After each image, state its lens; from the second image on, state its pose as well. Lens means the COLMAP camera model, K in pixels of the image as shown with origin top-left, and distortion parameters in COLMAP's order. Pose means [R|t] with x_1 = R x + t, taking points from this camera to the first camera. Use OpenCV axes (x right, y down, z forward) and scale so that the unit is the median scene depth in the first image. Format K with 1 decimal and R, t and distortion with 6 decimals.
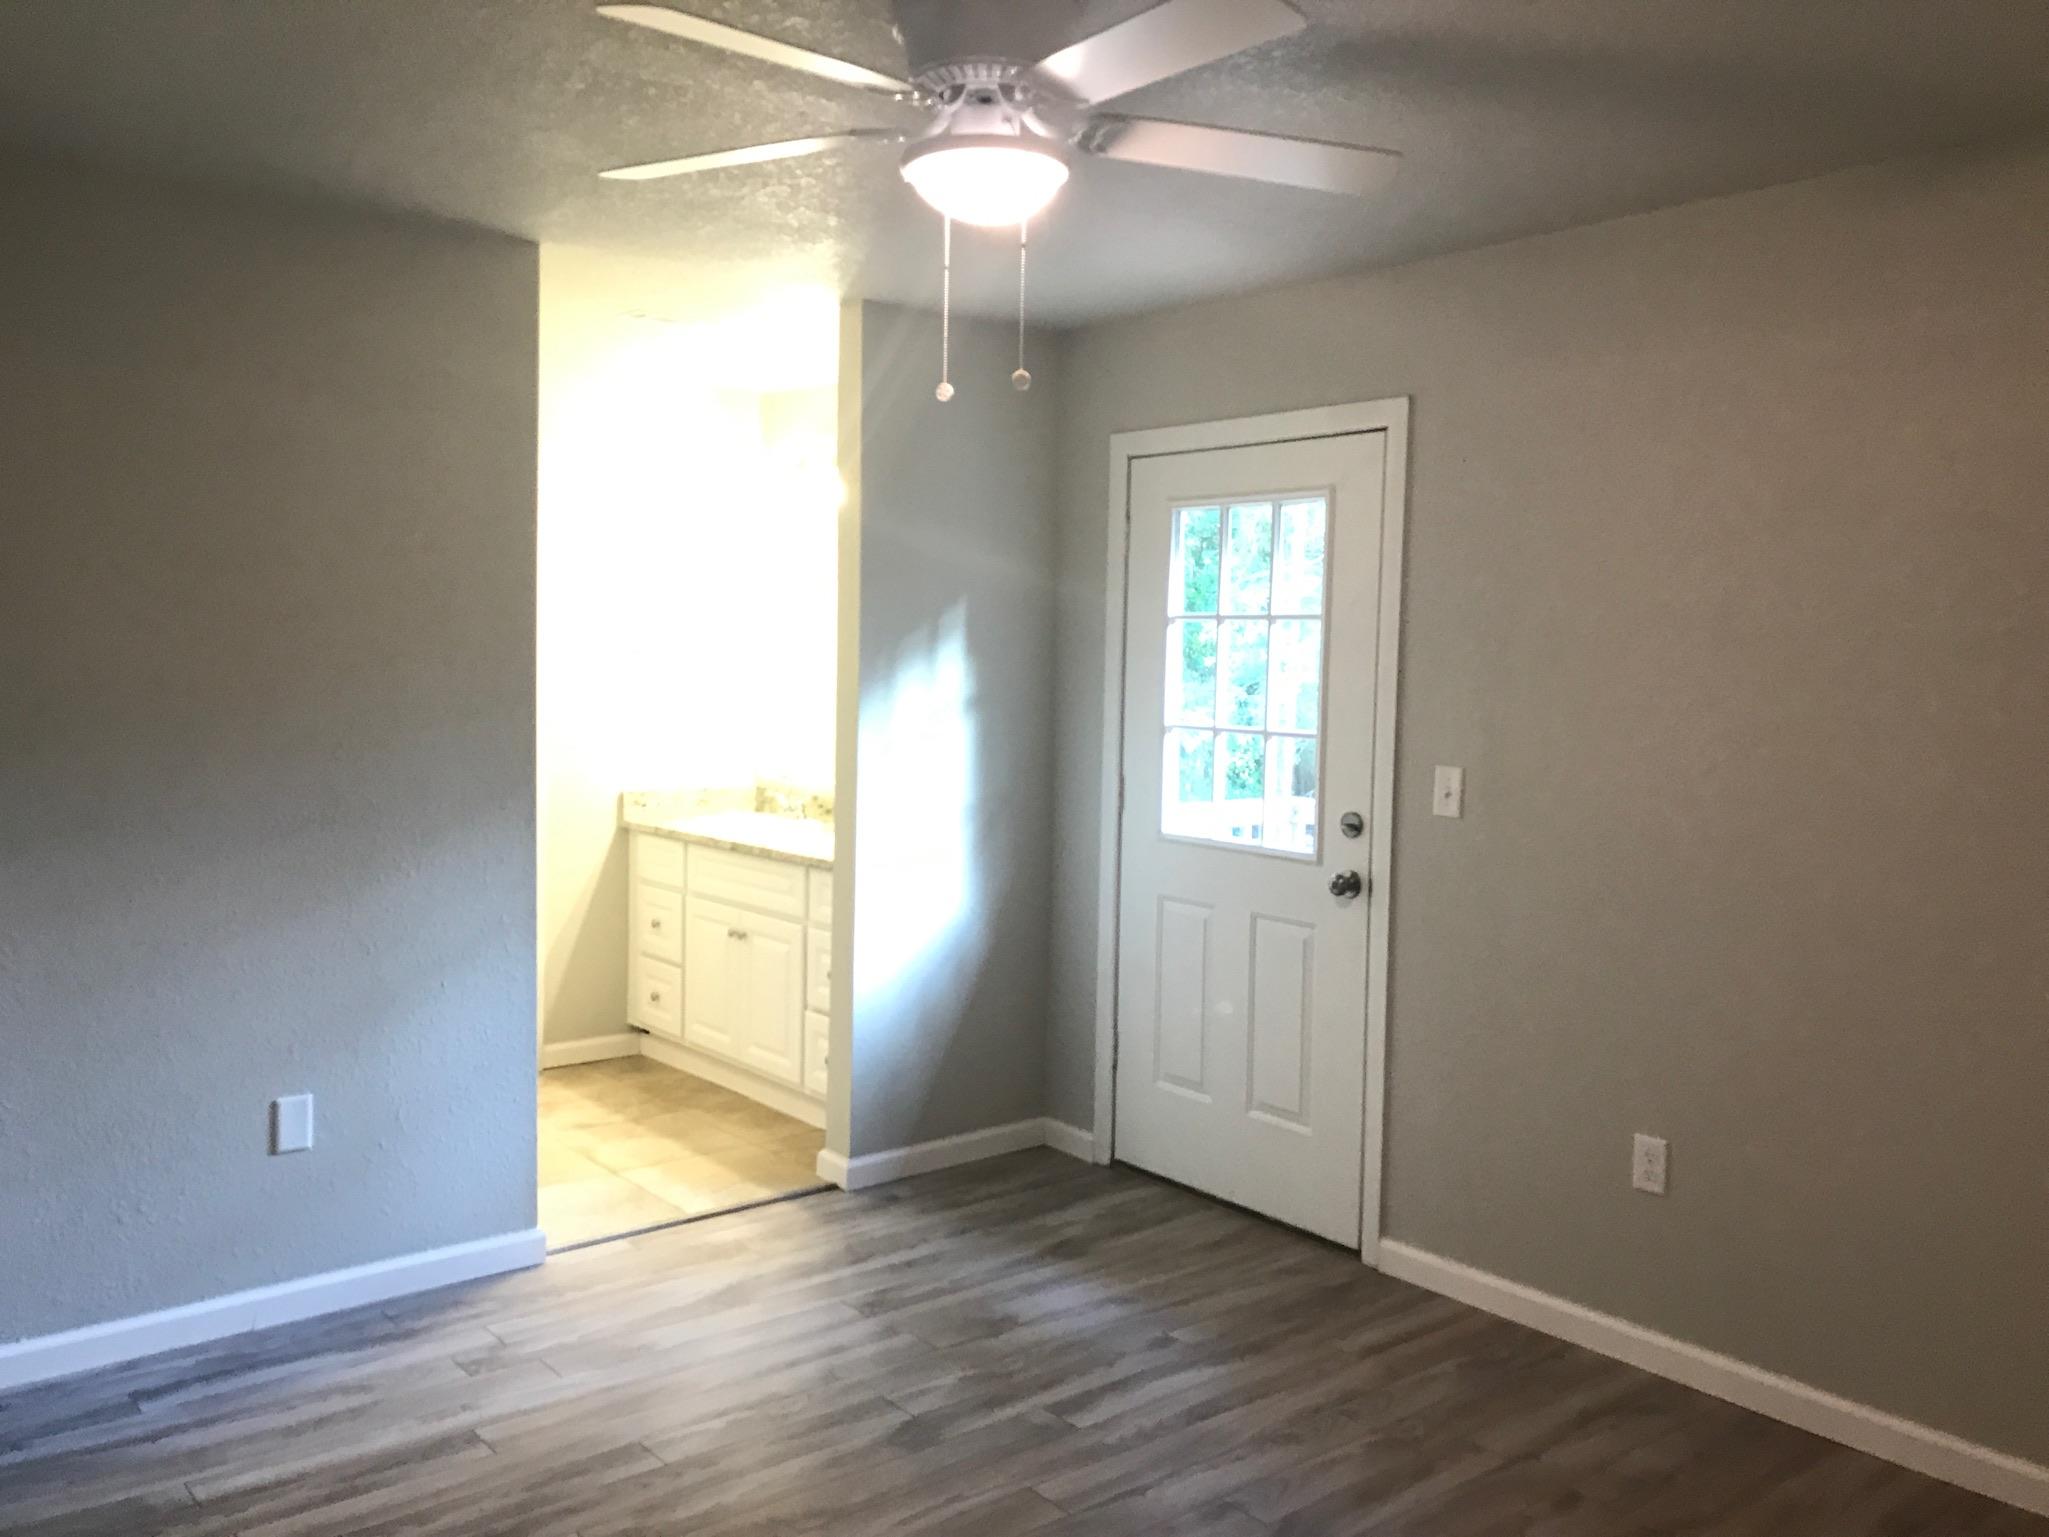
lens RADIAL K [[1689.4, 0, 1021.1], [0, 1689.4, 759.8], [0, 0, 1]] dist [0.025055, 0.010146]
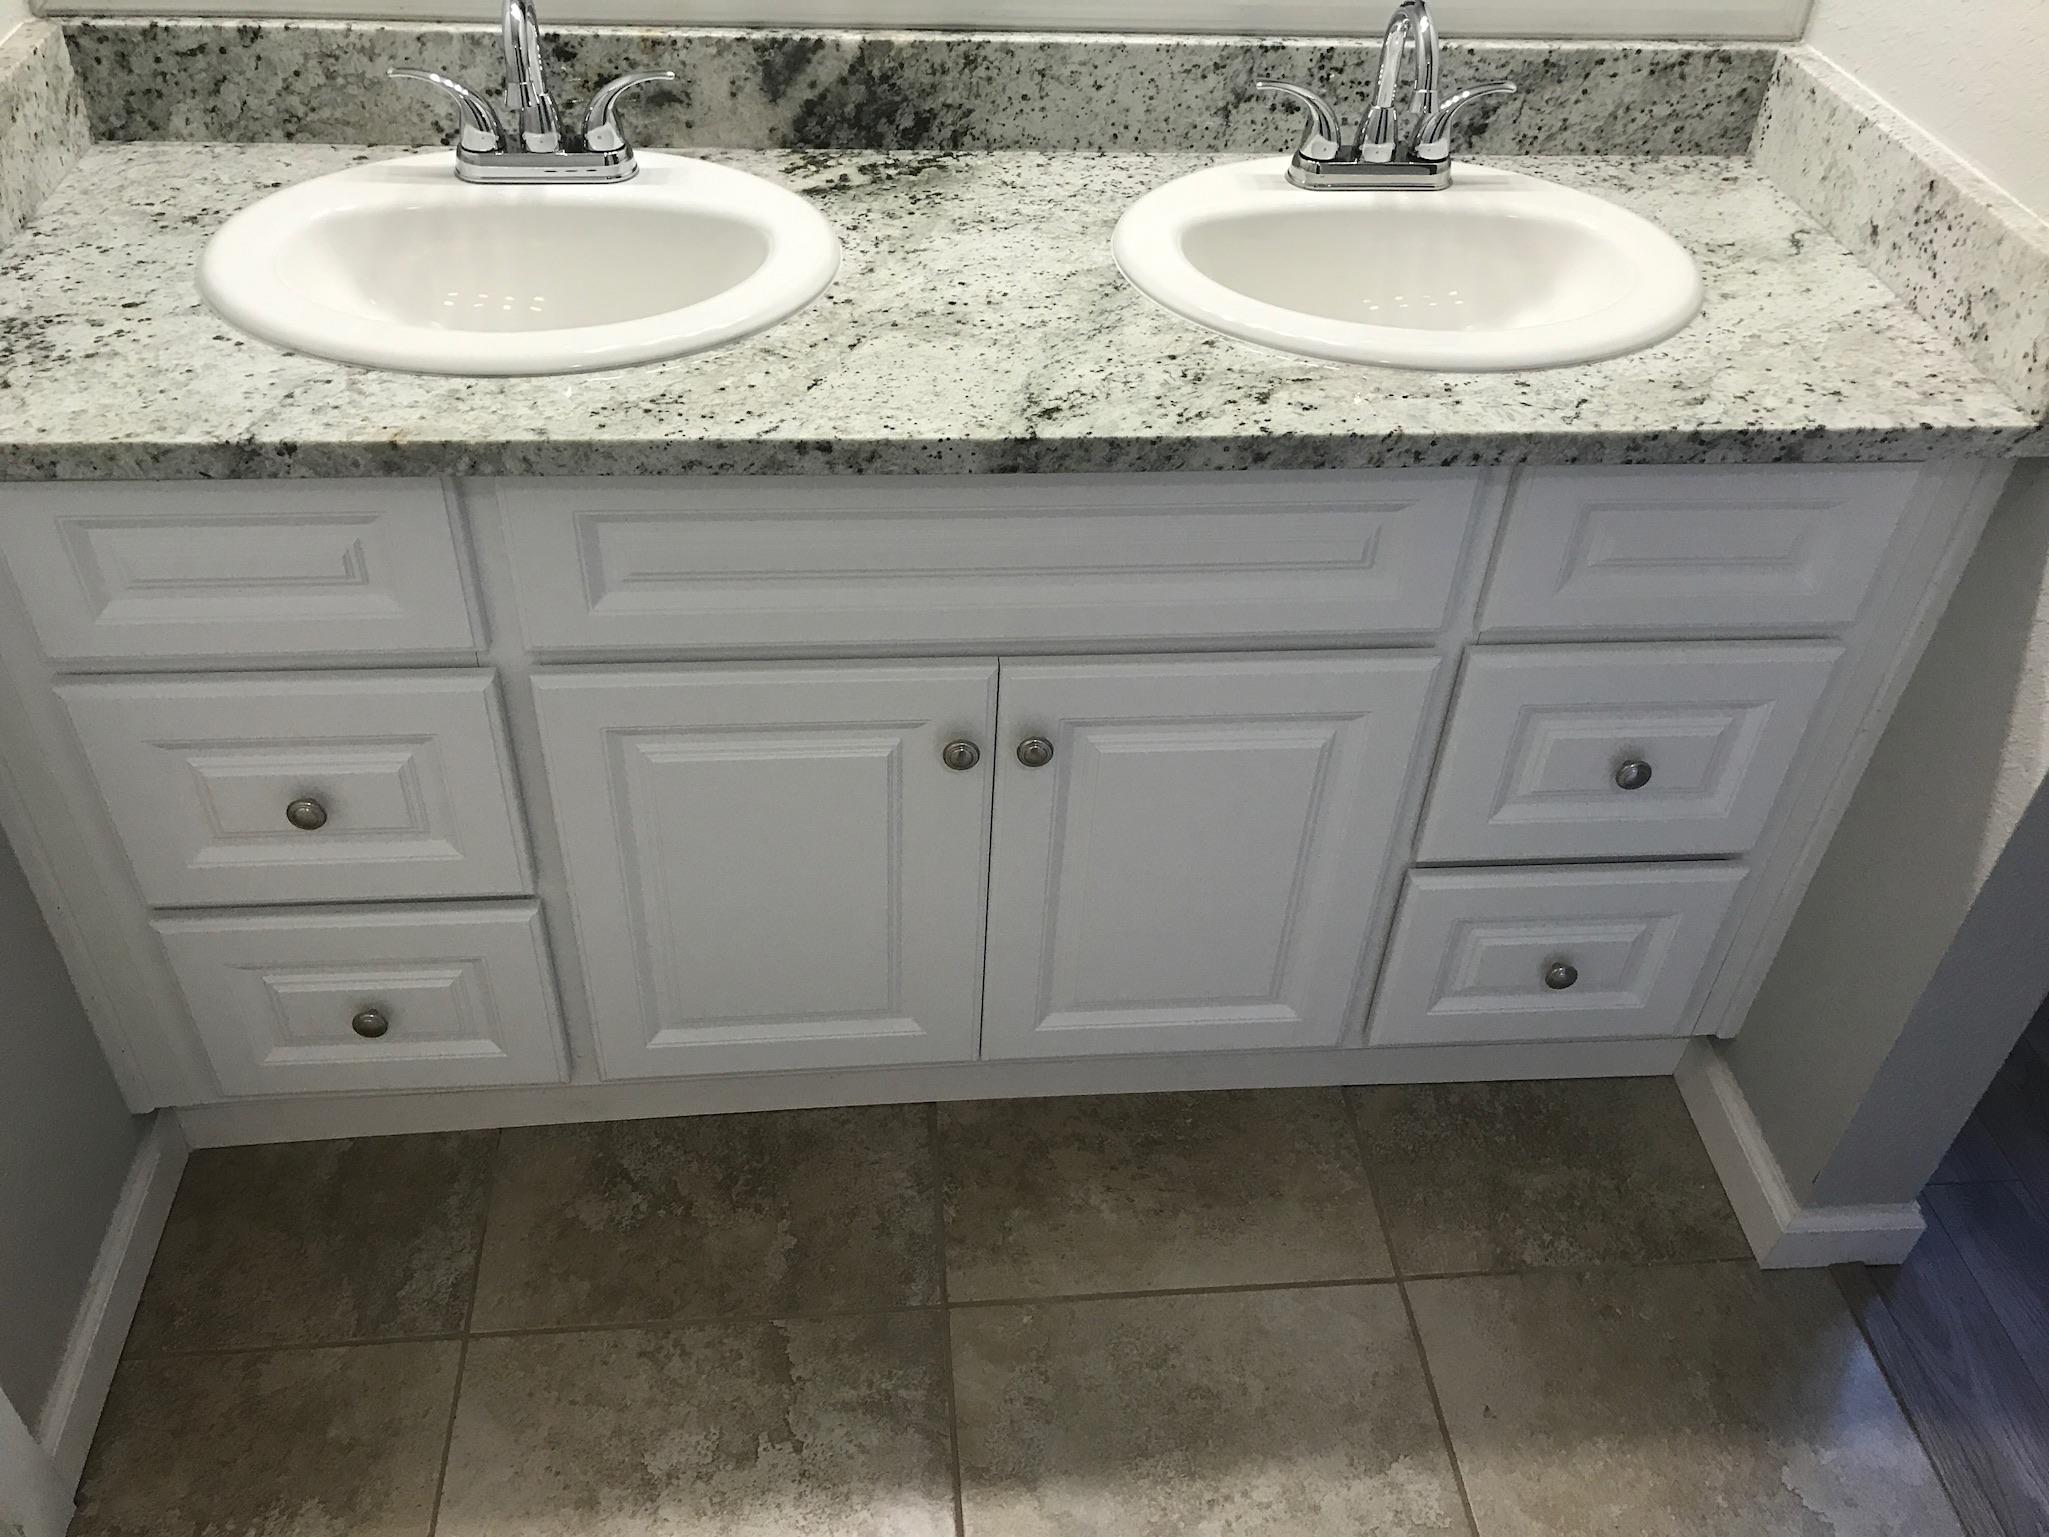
lens RADIAL K [[1689.4, 0, 1021.1], [0, 1689.4, 759.8], [0, 0, 1]] dist [0.025055, 0.010146]
pose [[0.558617, -0.529178, 0.638684, -0.335856], [0.014699, 0.776227, 0.630282, -0.059472], [-0.829296, -0.342698, 0.441392, 0.891970]]
